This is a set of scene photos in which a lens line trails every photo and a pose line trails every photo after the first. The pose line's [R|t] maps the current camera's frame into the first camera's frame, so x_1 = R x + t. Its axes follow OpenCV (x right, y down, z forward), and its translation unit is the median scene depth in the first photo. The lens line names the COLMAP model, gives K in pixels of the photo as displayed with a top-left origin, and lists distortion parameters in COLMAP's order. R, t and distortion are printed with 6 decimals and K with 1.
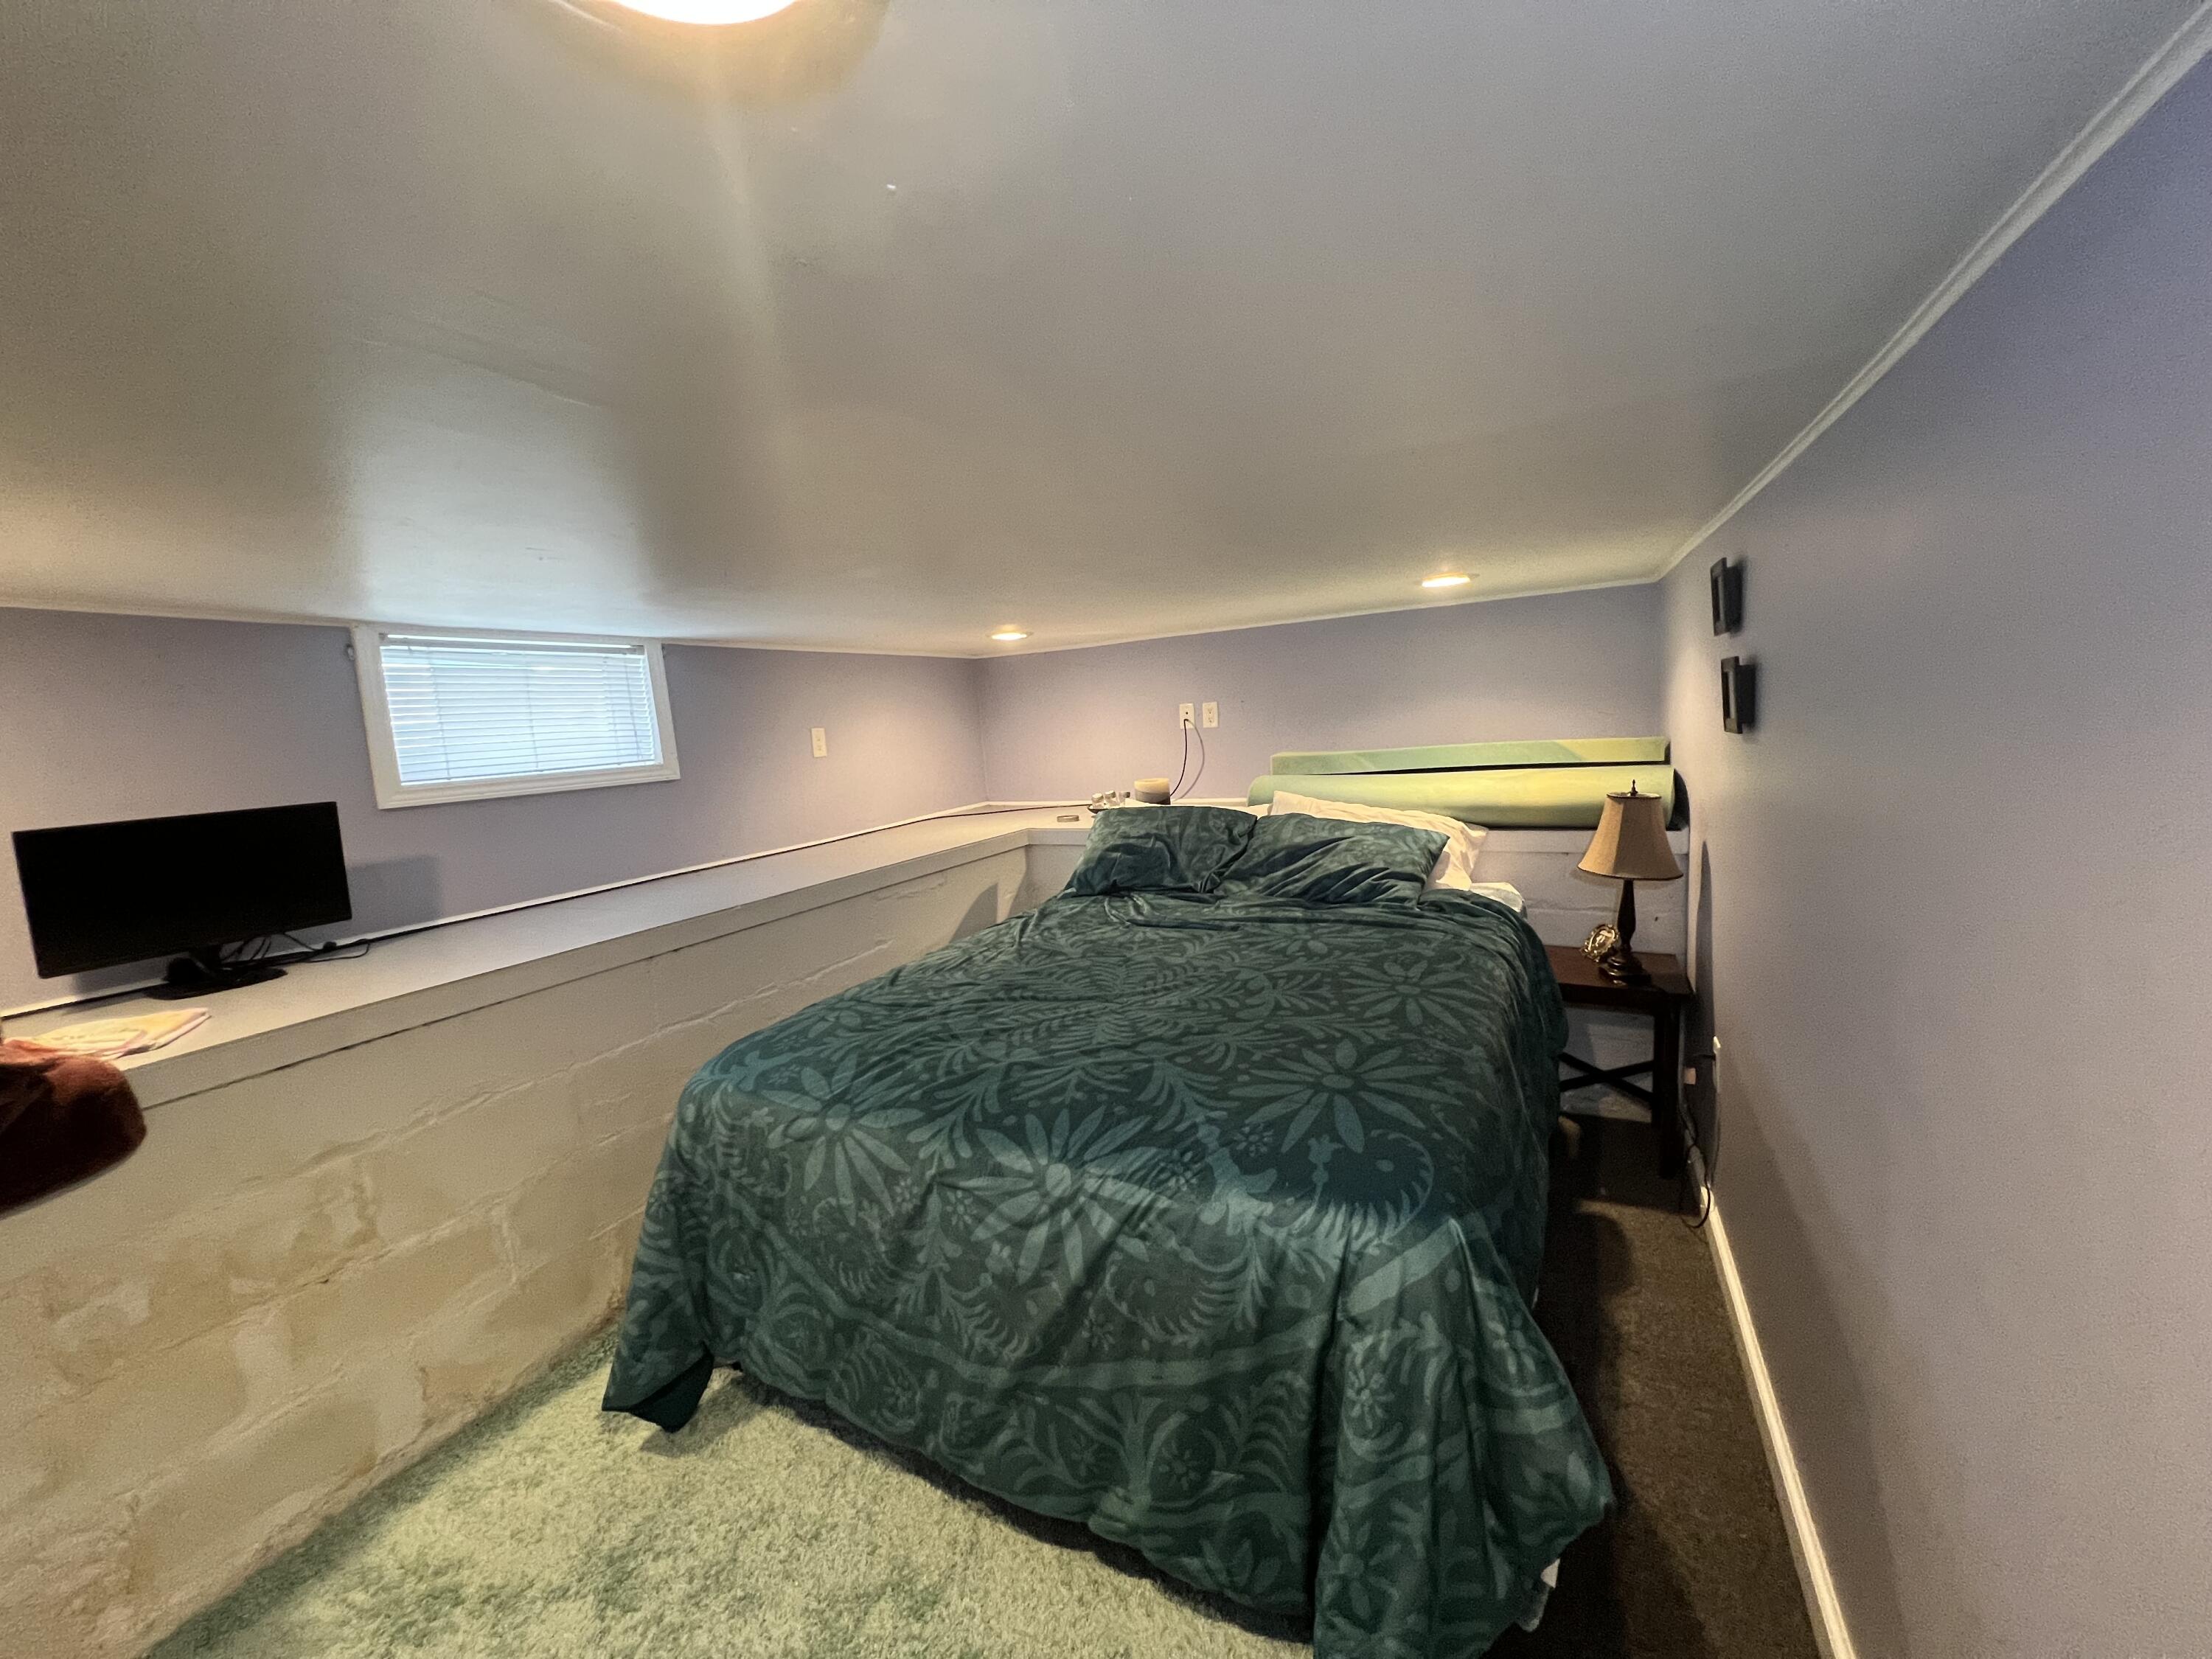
lens RADIAL K [[886.2, 0, 1100.2], [0, 886.2, 825.8], [0, 0, 1]] dist [-0.002479, 0.001463]
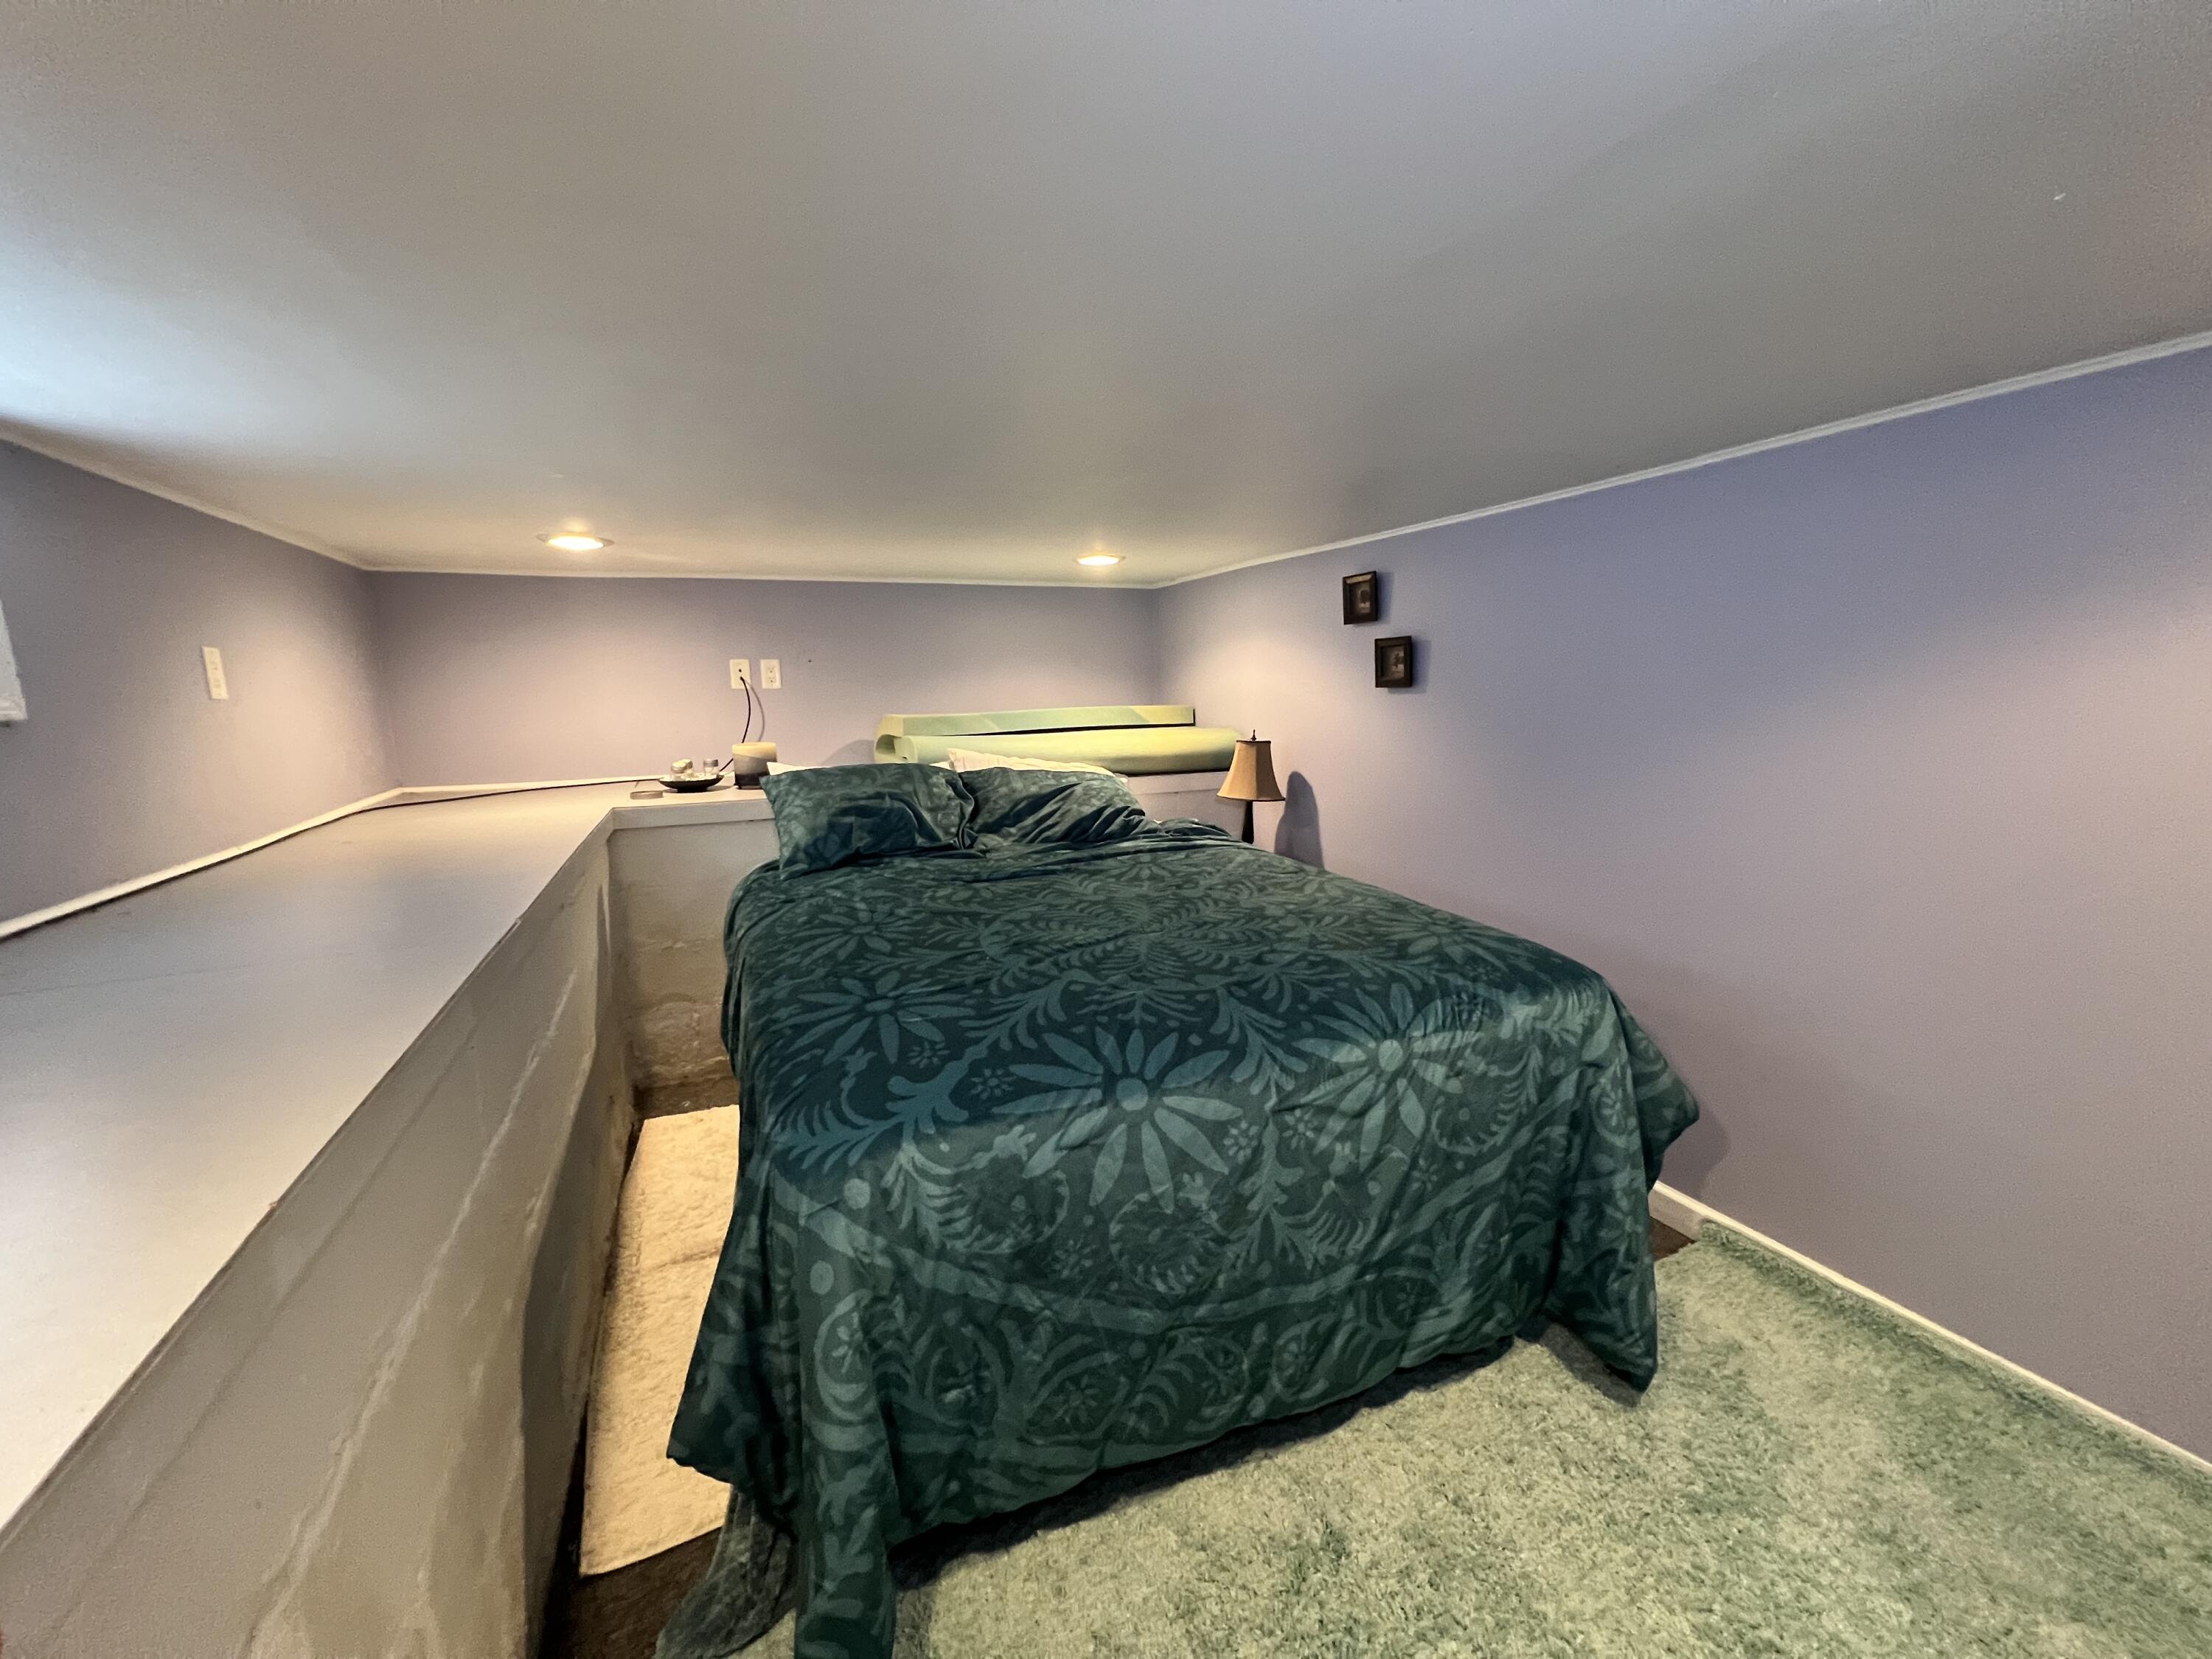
lens RADIAL K [[886.2, 0, 1101.4], [0, 886.2, 826.0], [0, 0, 1]] dist [-0.002479, 0.001463]
pose [[0.634089, -0.068683, 0.770204, -0.857951], [0.072430, 0.996944, 0.029273, 0.055883], [-0.769860, 0.037224, 0.637126, 0.466081]]
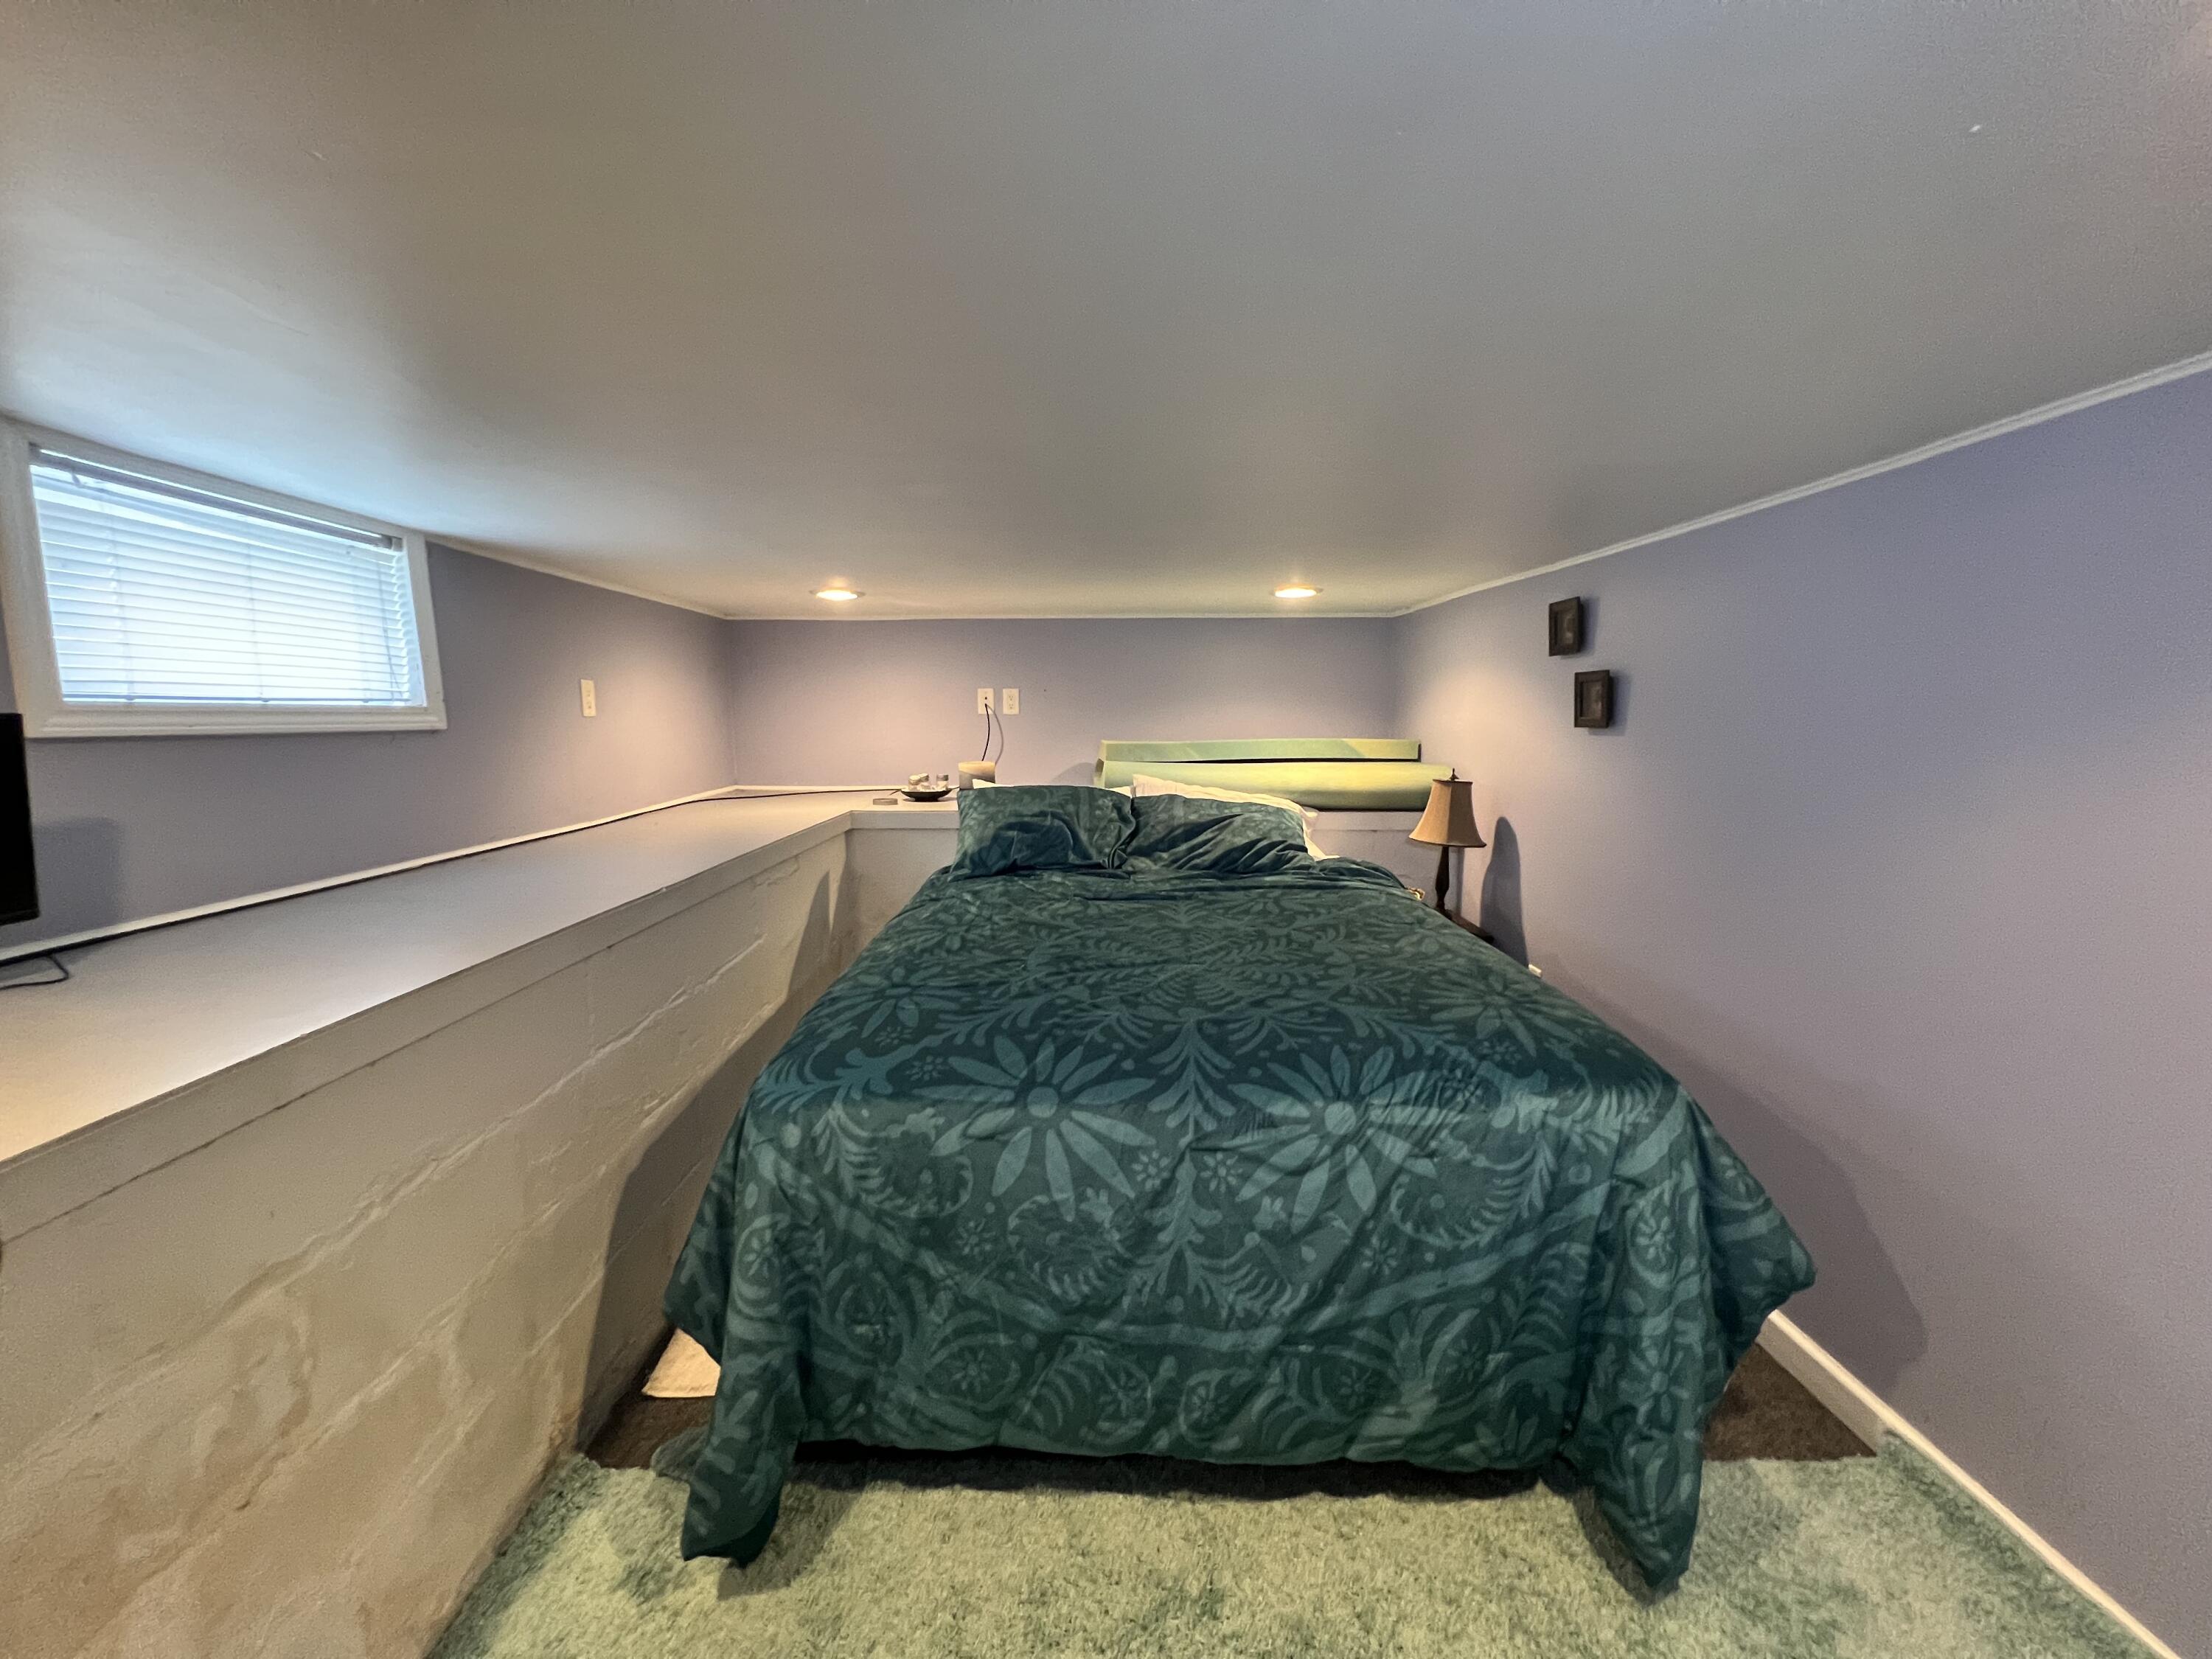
lens RADIAL K [[886.2, 0, 1100.0], [0, 886.2, 825.8], [0, 0, 1]] dist [-0.002479, 0.001463]
pose [[0.882173, 0.005173, 0.470896, -0.614888], [0.000629, 0.999926, -0.012164, 0.063712], [-0.470924, 0.011027, 0.882105, 0.189601]]
